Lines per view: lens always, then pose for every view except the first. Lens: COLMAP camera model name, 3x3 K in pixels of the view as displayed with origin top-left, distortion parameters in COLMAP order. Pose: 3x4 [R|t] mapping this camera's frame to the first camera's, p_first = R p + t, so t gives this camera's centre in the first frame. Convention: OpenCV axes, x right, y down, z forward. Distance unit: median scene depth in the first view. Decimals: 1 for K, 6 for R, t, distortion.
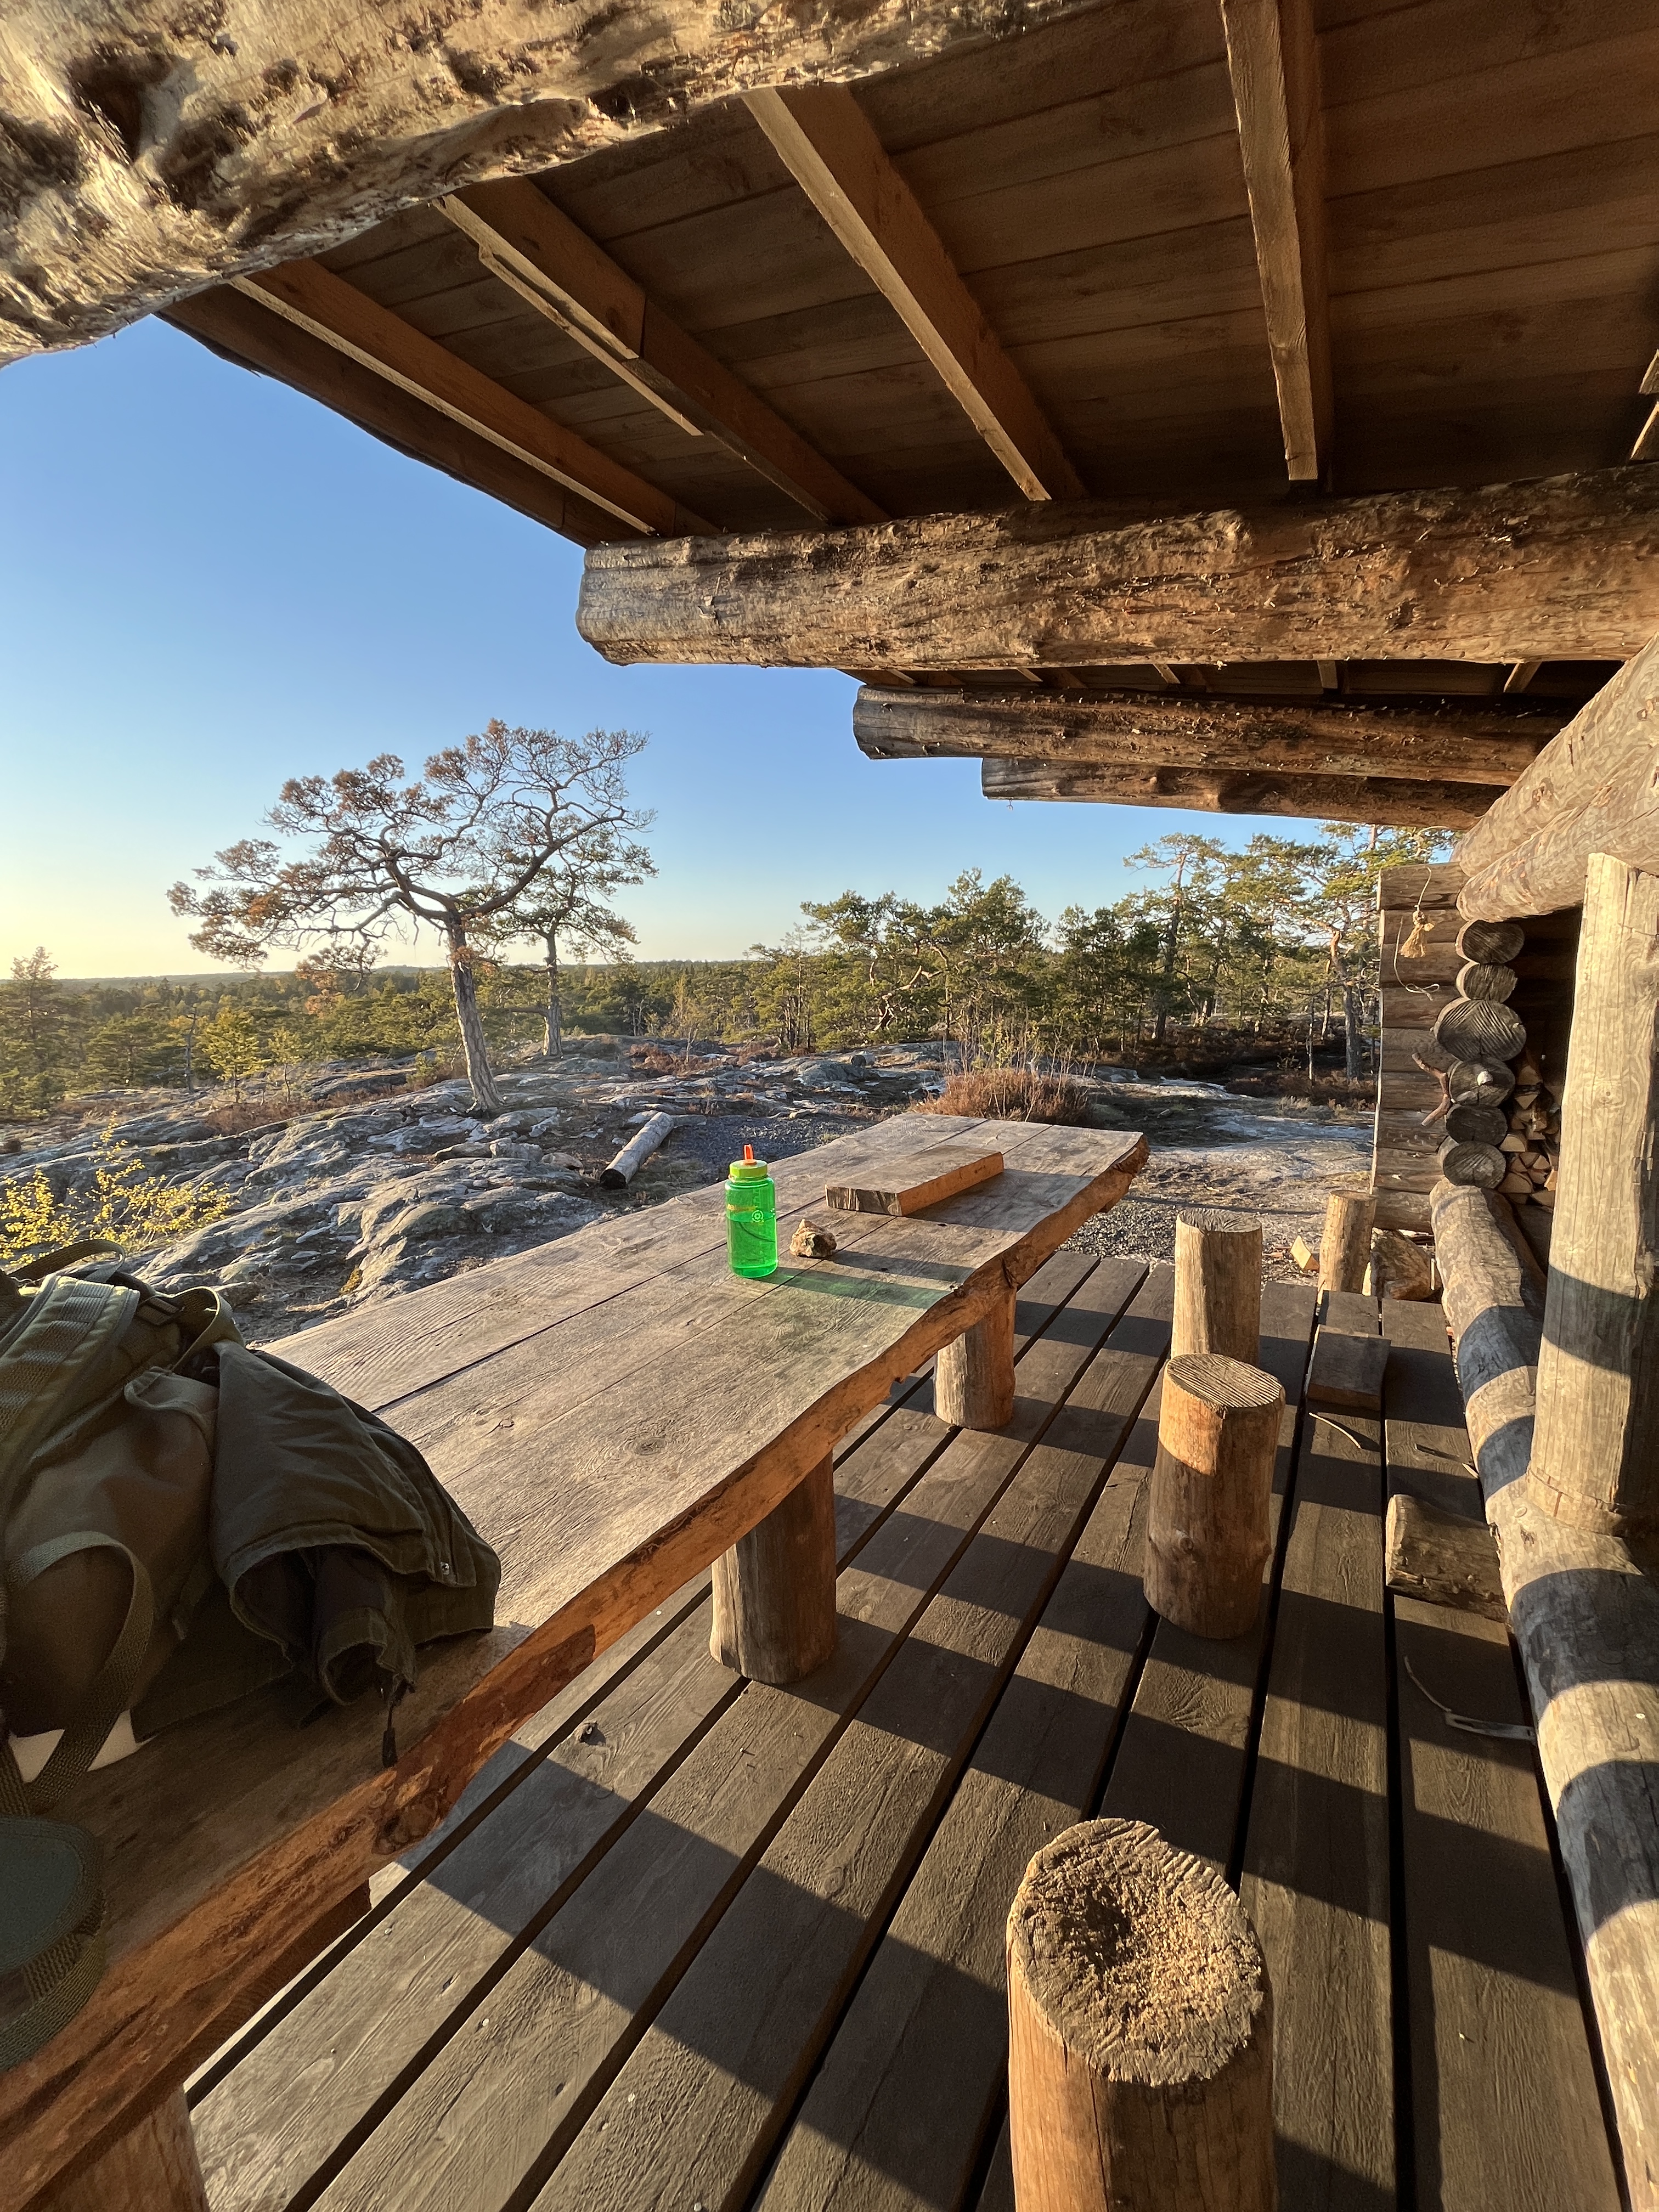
lens RADIAL K [[883.8, 0, 833.4], [0, 883.8, 1101.7], [0, 0, 1]] dist [0.001071, 0.000006]
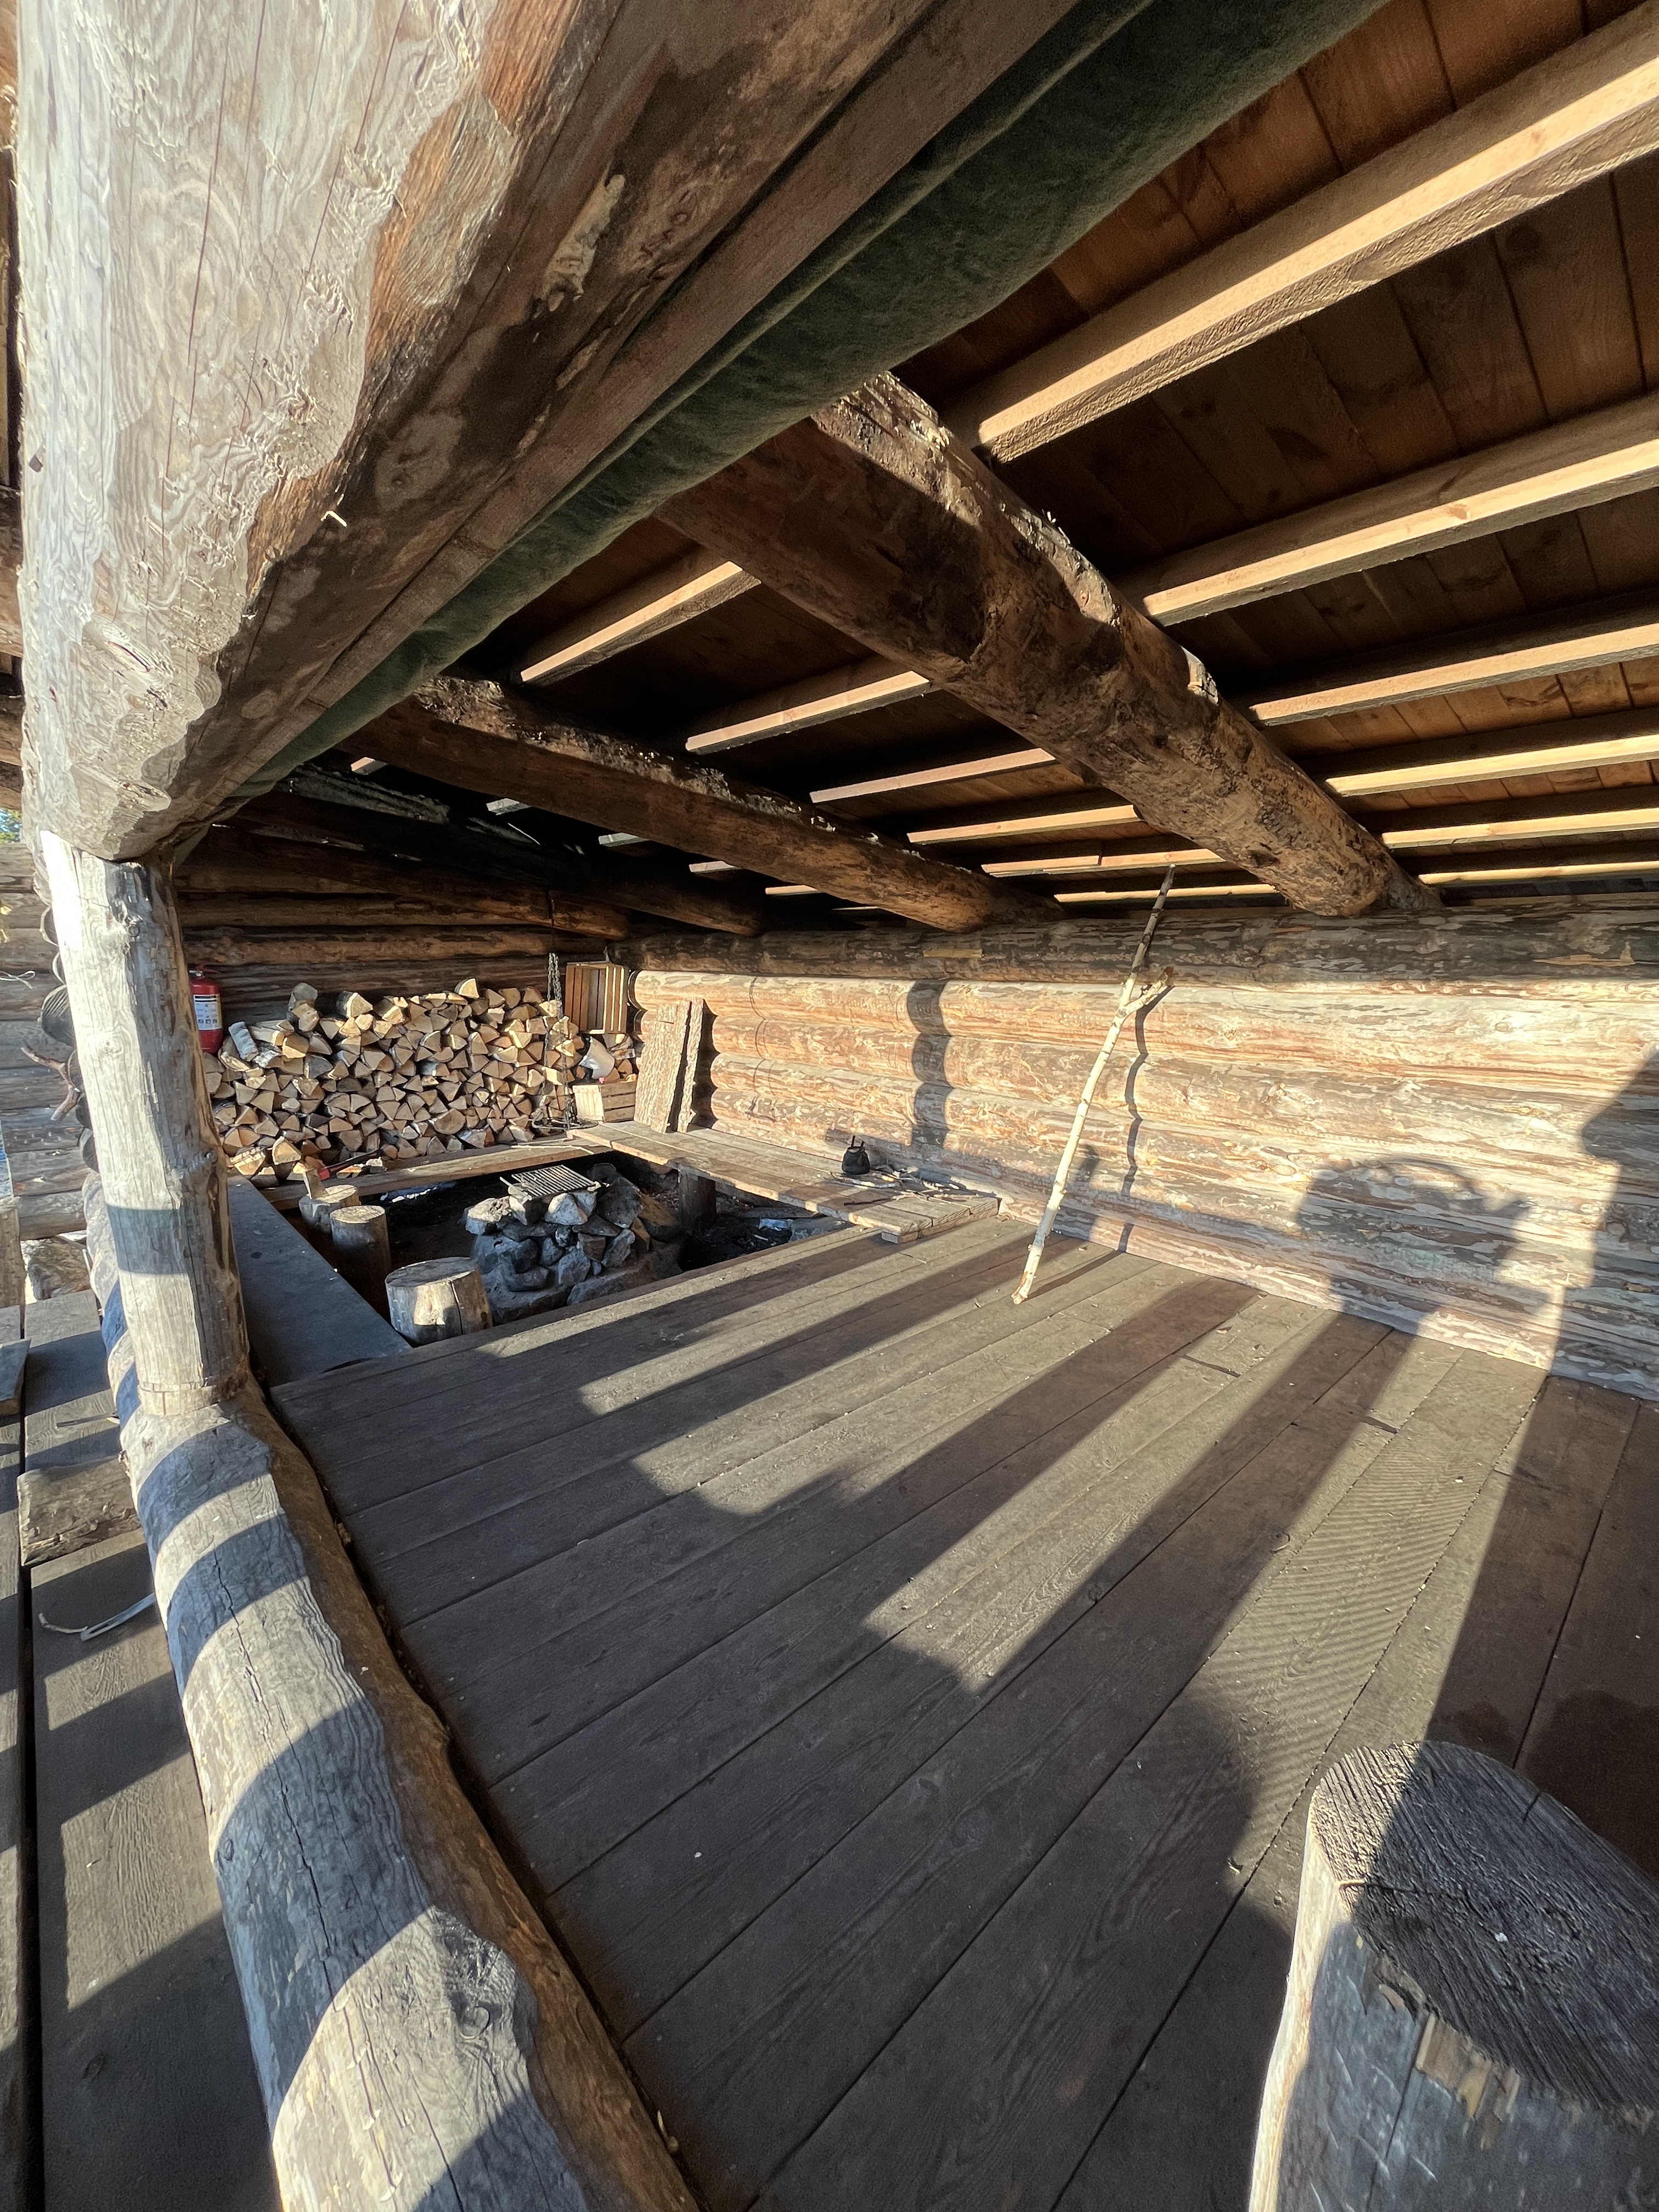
lens RADIAL K [[883.8, 0, 834.9], [0, 883.8, 1109.3], [0, 0, 1]] dist [0.001071, 0.000006]
pose [[0.297397, -0.155898, 0.941940, 0.051725], [0.151119, 0.981828, 0.114787, 0.077908], [-0.942719, 0.108208, 0.315552, -0.227768]]
